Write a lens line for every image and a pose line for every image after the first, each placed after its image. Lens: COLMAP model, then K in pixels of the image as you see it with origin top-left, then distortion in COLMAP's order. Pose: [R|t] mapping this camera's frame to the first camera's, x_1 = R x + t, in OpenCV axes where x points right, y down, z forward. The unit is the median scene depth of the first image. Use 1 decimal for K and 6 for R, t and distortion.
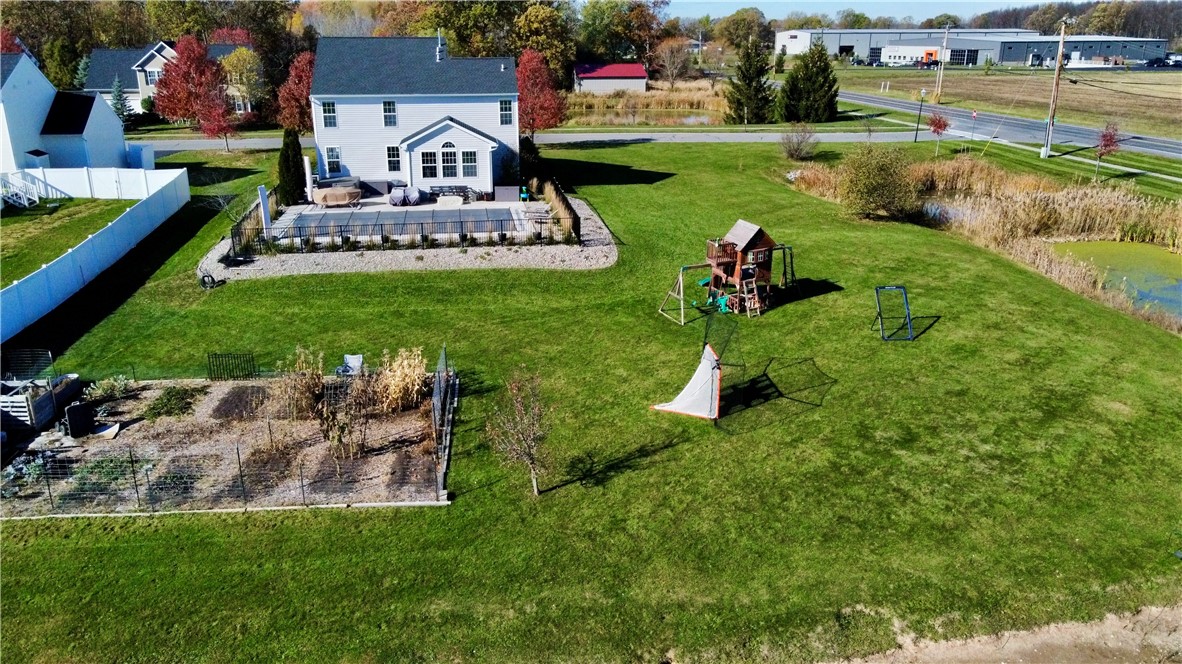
lens RADIAL K [[892.0, 0, 586.7], [0, 892.0, 332.2], [0, 0, 1]] dist [-0.005397, -0.000379]
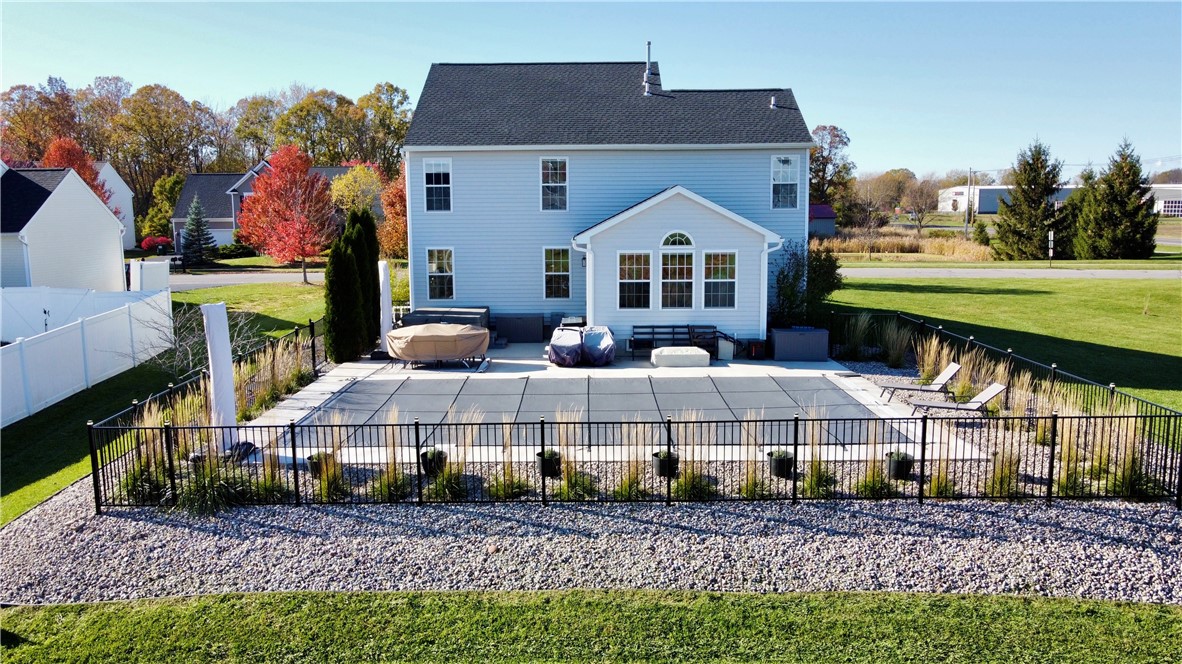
lens RADIAL K [[892.0, 0, 591.7], [0, 892.0, 333.7], [0, 0, 1]] dist [-0.005397, -0.000379]
pose [[0.990711, 0.012224, -0.135430, -0.134789], [-0.036328, 0.983544, -0.176980, -0.076221], [0.131038, 0.180256, 0.974852, 0.543291]]
